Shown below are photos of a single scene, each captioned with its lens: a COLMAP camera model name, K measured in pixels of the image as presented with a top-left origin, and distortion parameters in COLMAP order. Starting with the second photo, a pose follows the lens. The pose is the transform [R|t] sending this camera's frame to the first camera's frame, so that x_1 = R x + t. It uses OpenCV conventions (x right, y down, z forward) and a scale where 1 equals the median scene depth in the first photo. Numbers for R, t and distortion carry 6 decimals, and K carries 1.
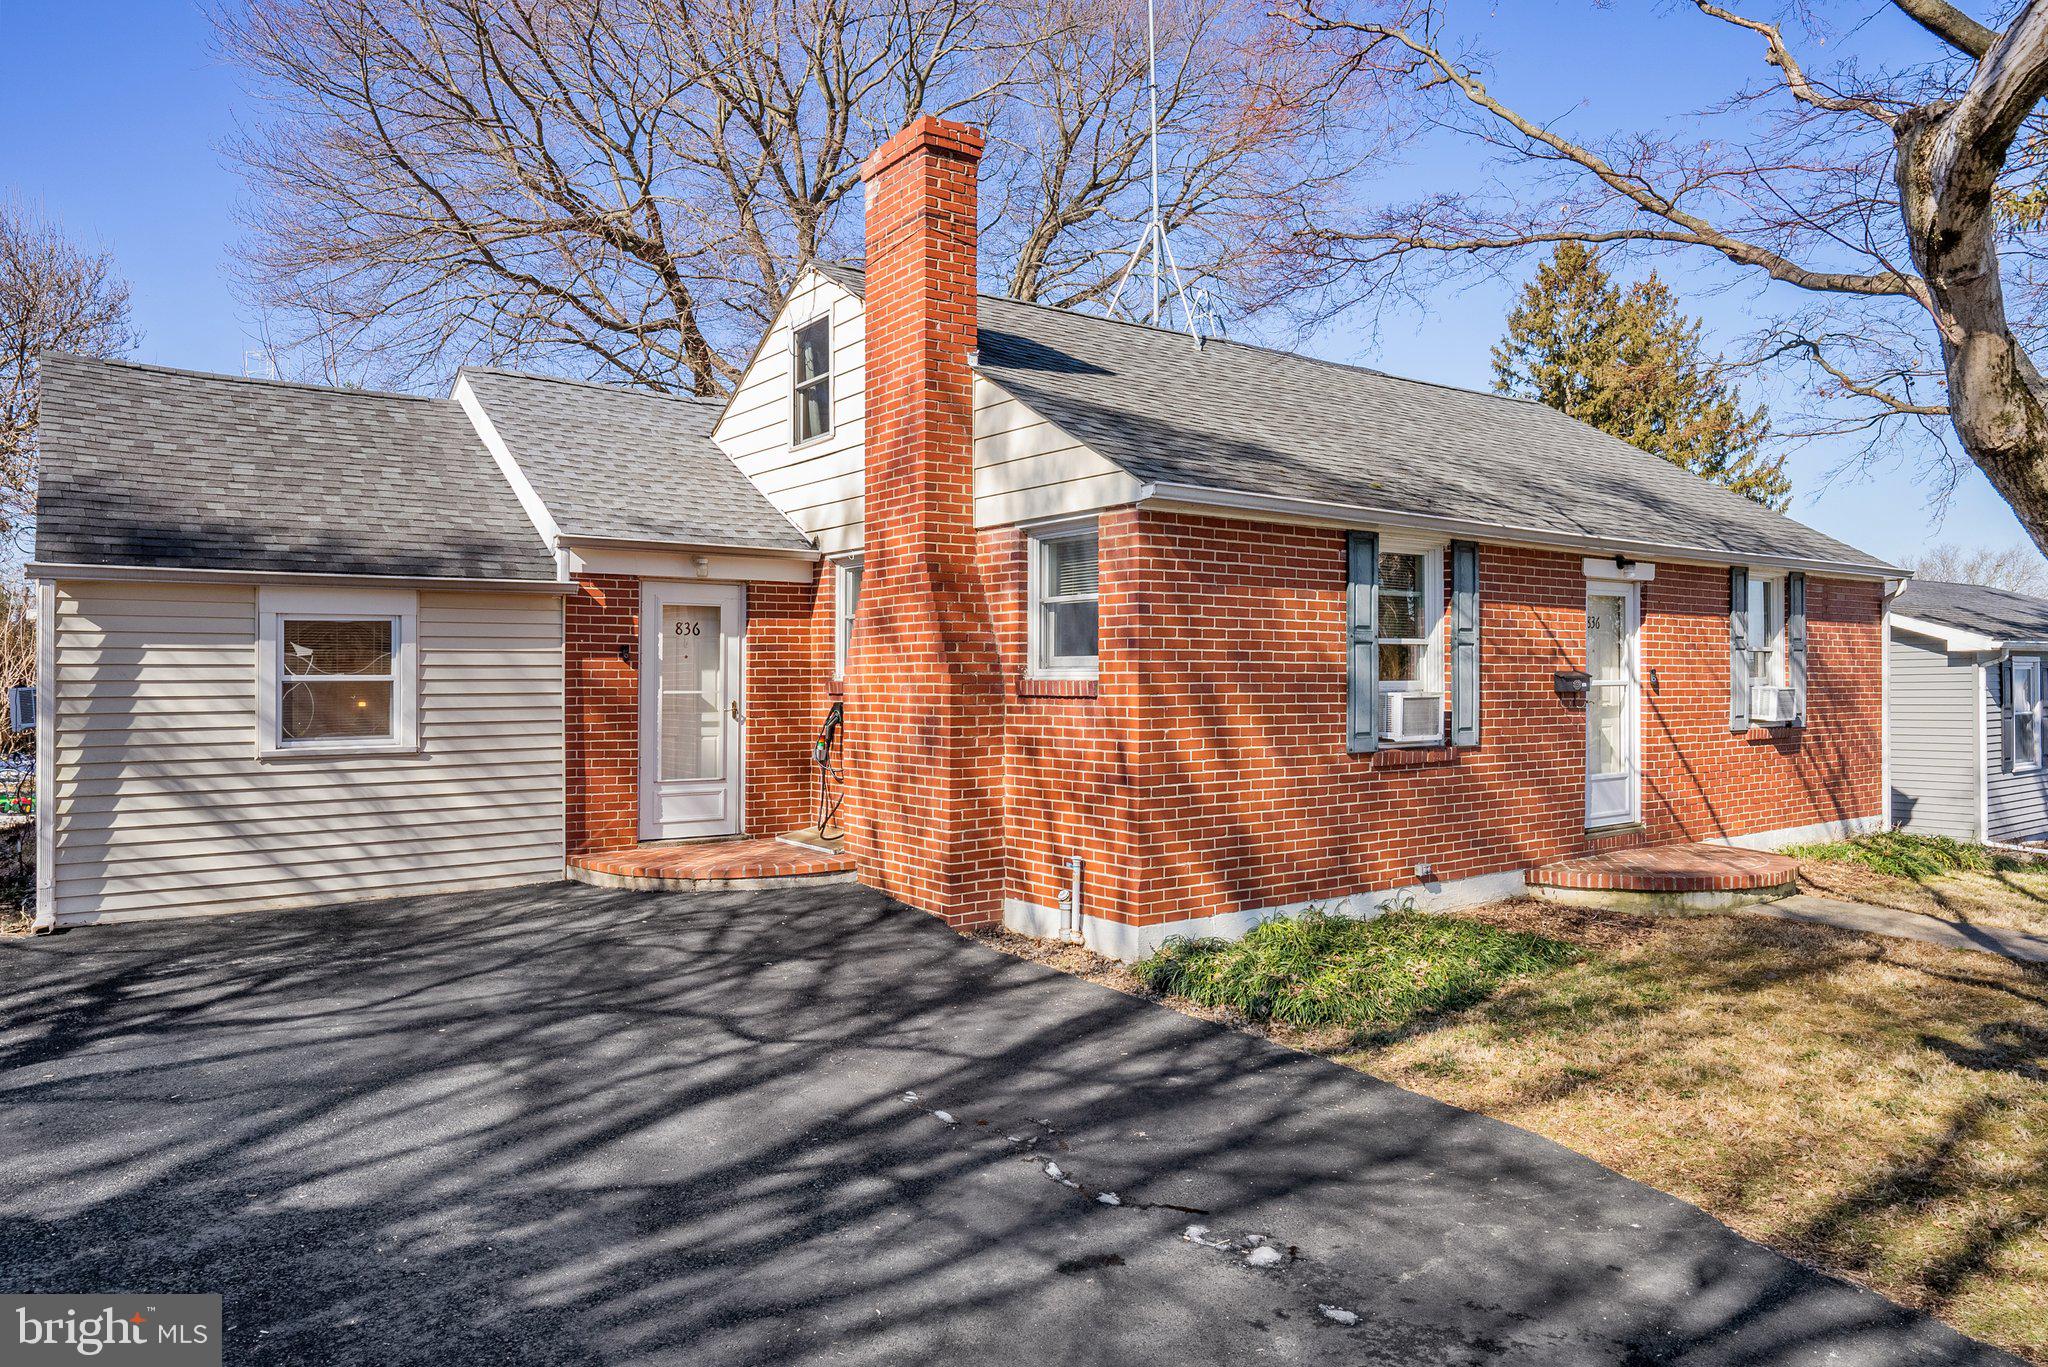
lens RADIAL K [[1329.8, 0, 1030.7], [0, 1329.8, 658.6], [0, 0, 1]] dist [-0.003898, 0.001905]
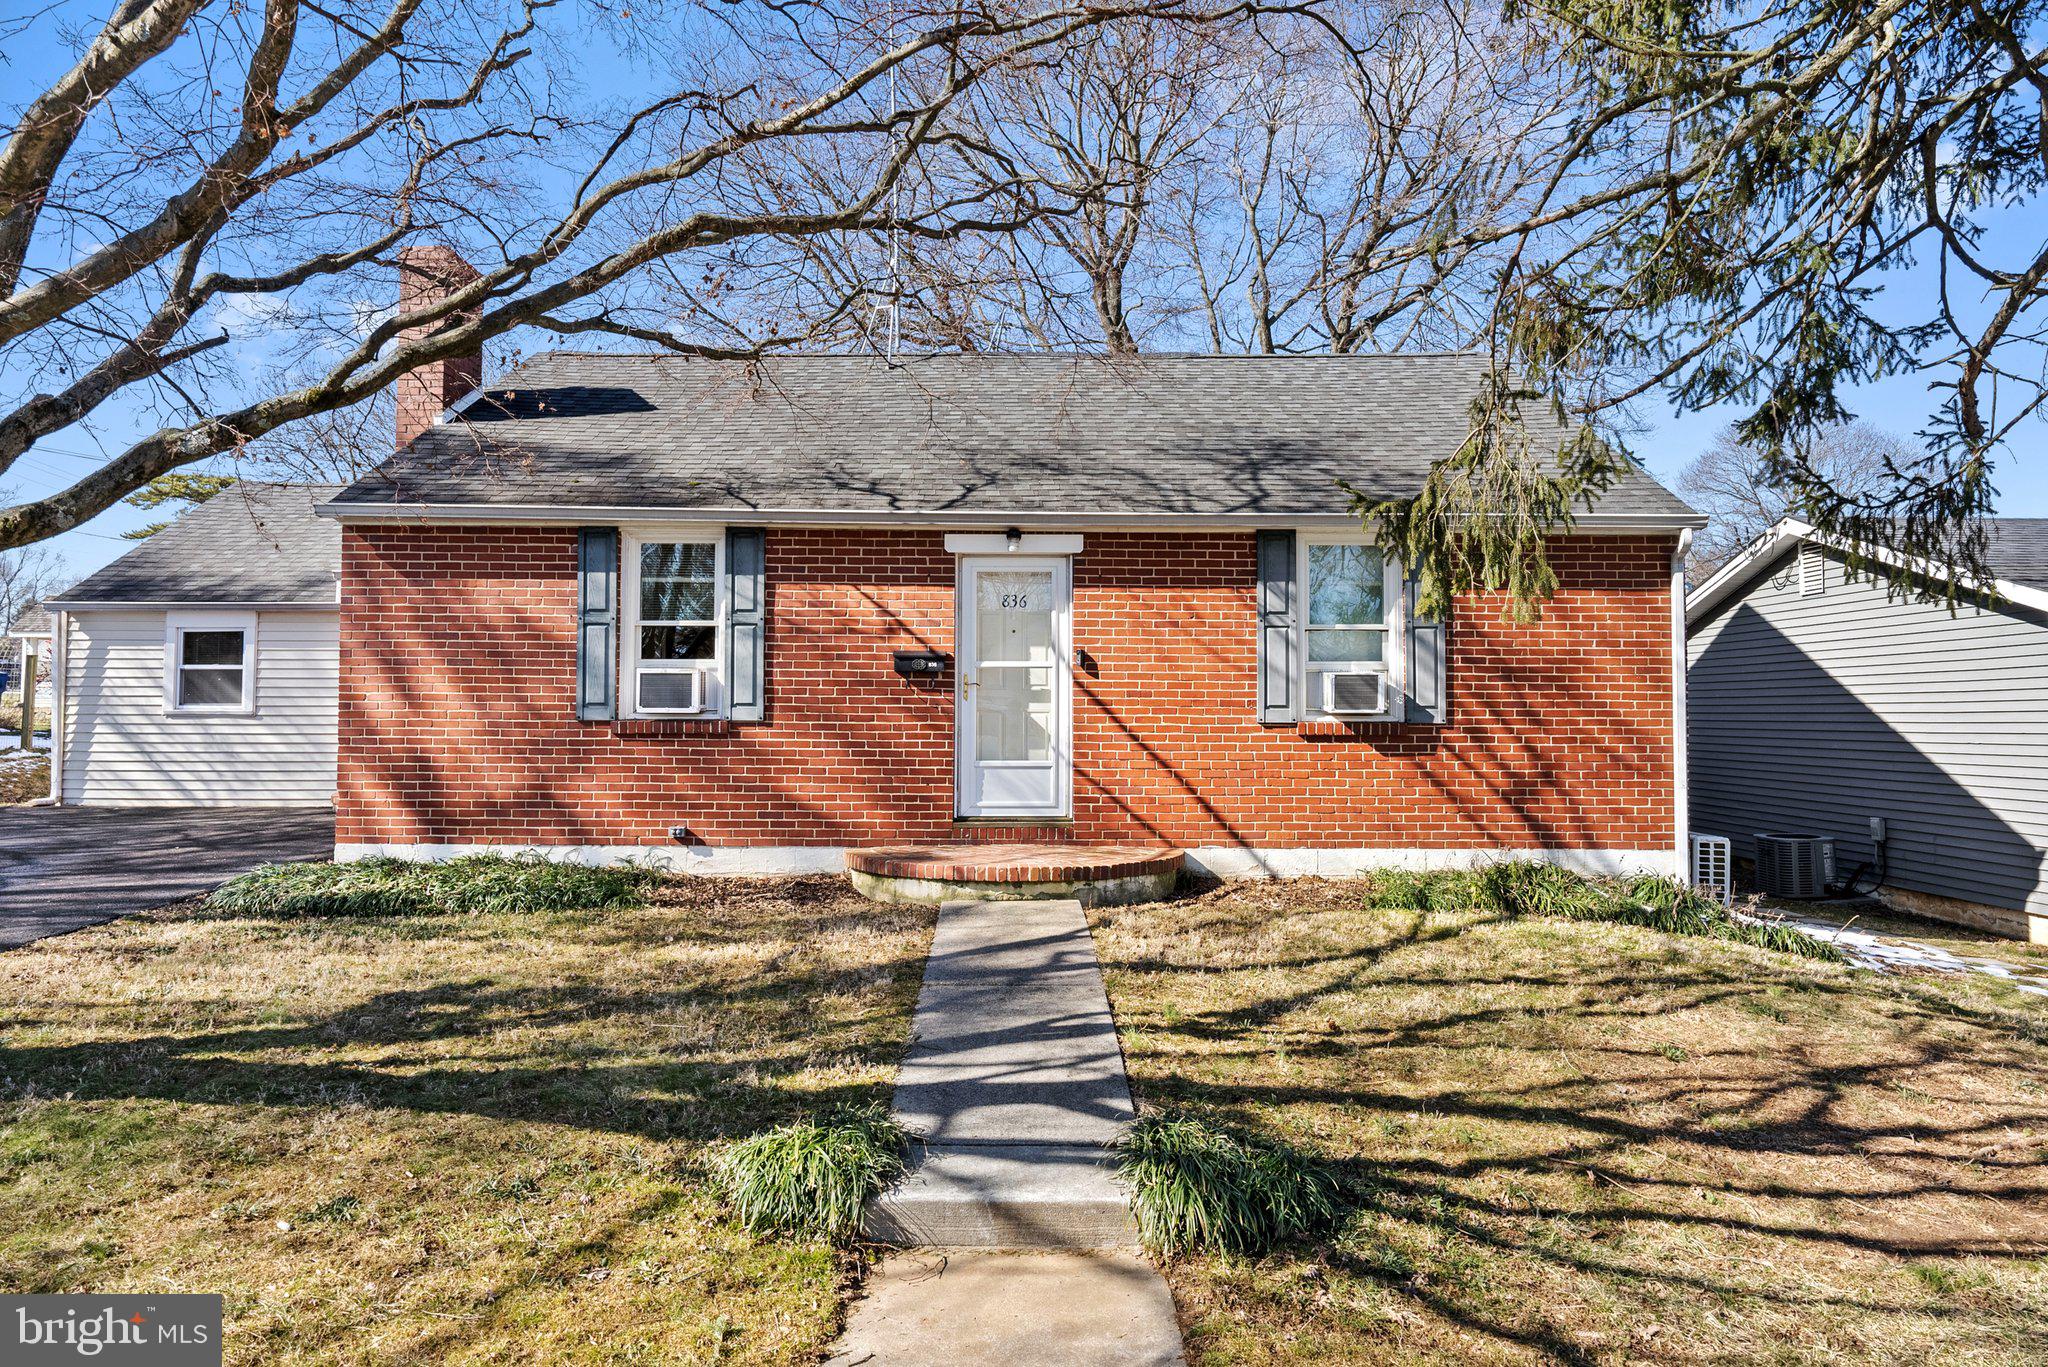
lens RADIAL K [[1281.8, 0, 1024.0], [0, 1281.8, 683.5], [0, 0, 1]] dist [-0.000385, -0.001658]
pose [[0.804615, -0.005061, -0.593776, 1.101833], [0.001219, 0.999976, -0.006872, 0.043007], [0.593796, 0.004805, 0.804601, 0.310985]]
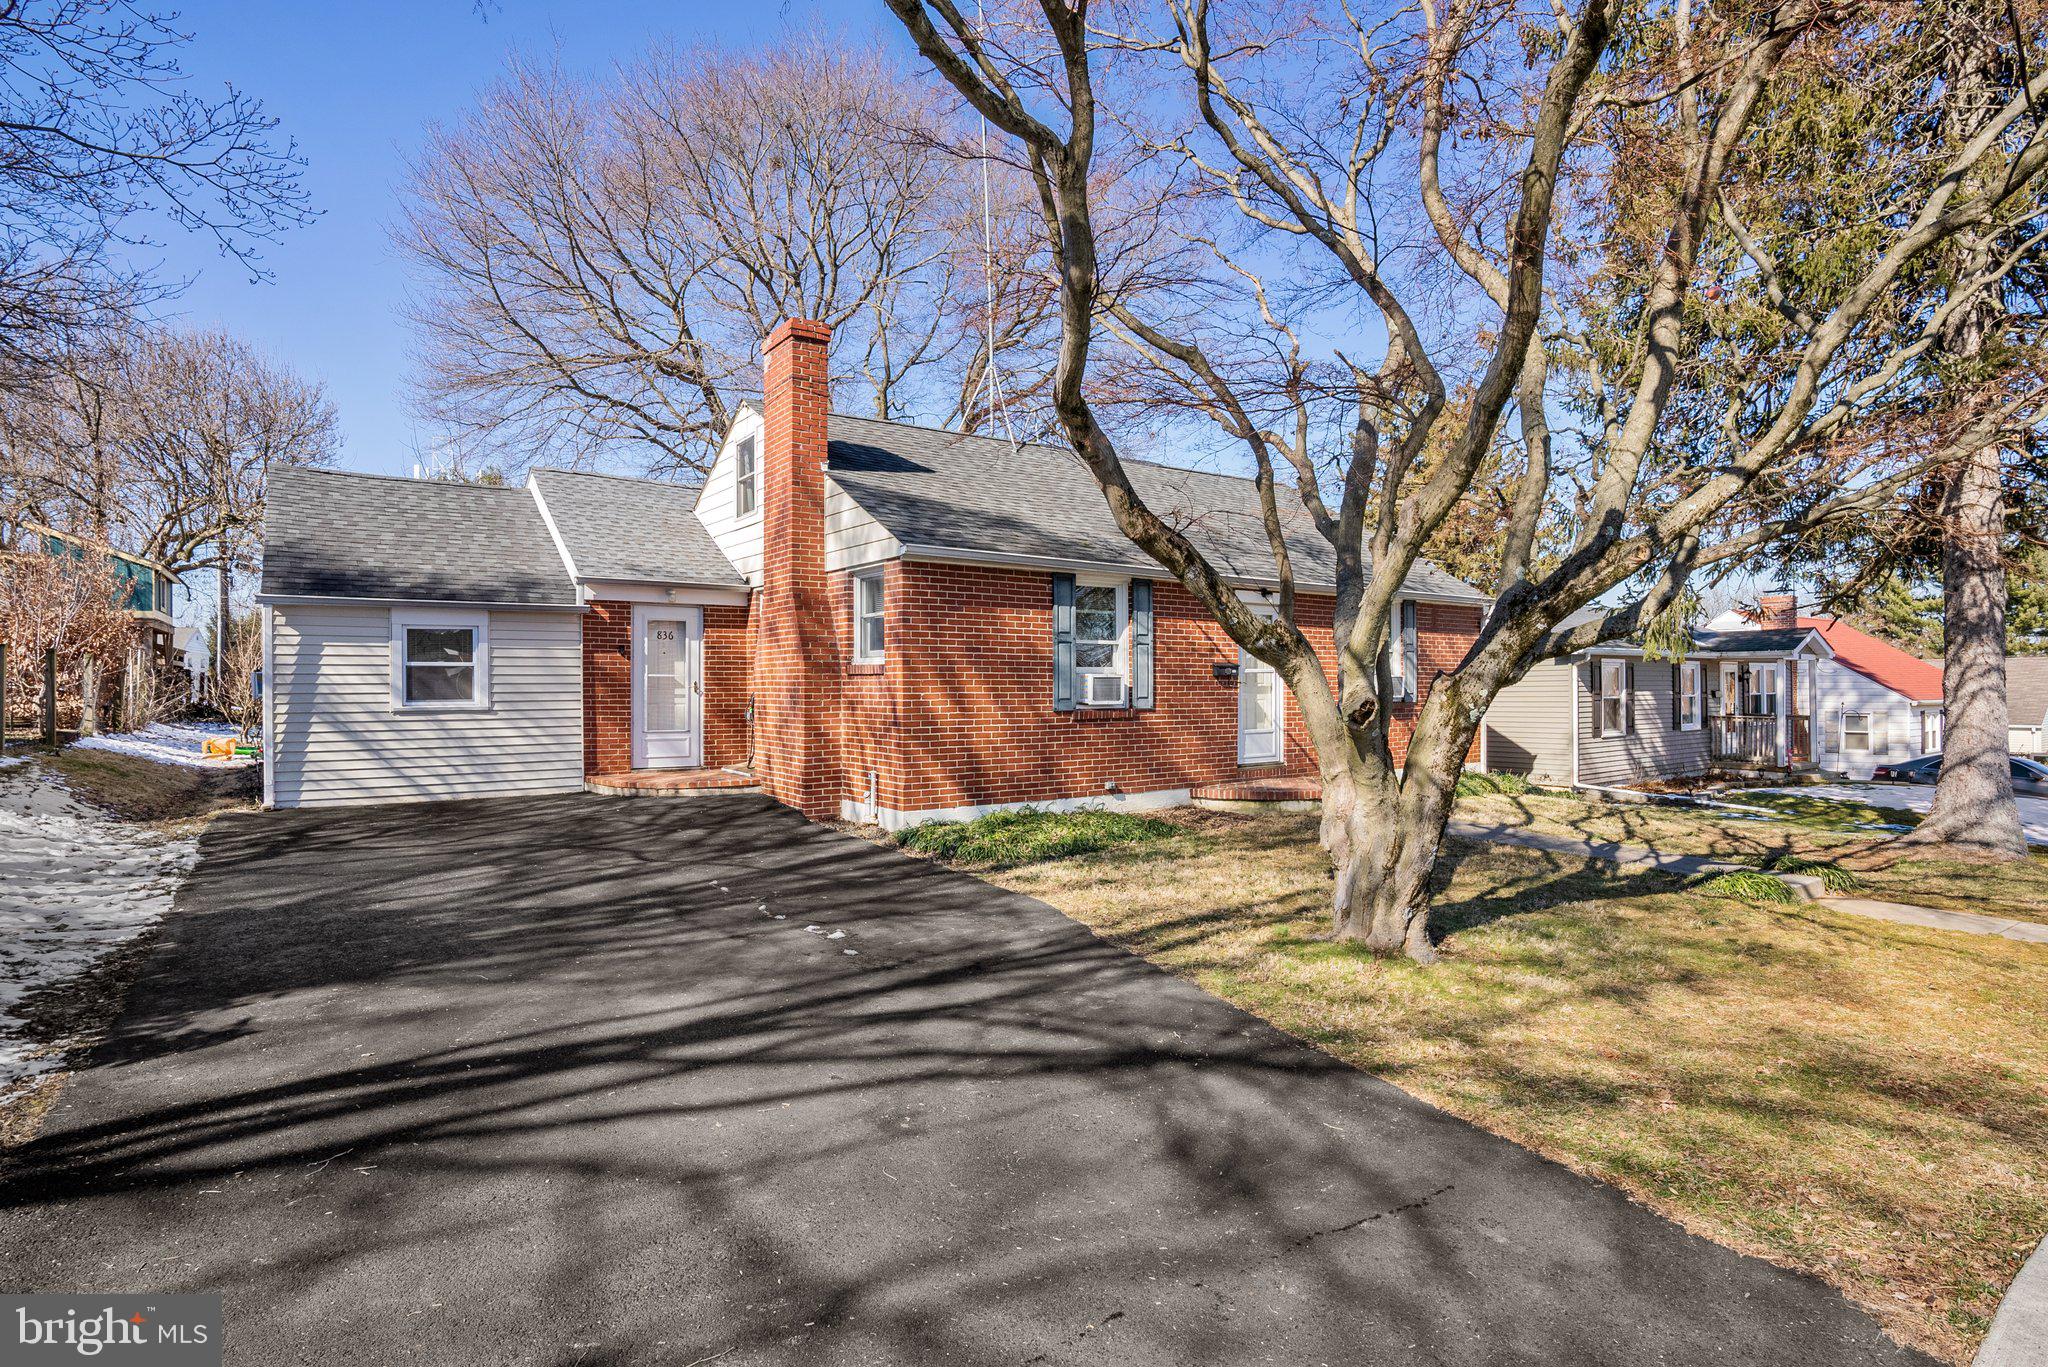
lens RADIAL K [[1031.3, 0, 1024.0], [0, 1031.3, 683.5], [0, 0, 1]] dist [-0.039955, 0.000385]
pose [[0.999930, 0.001345, -0.011767, 0.198029], [-0.001177, 0.999898, 0.014265, 0.018387], [0.011785, -0.014250, 0.999829, -0.228663]]
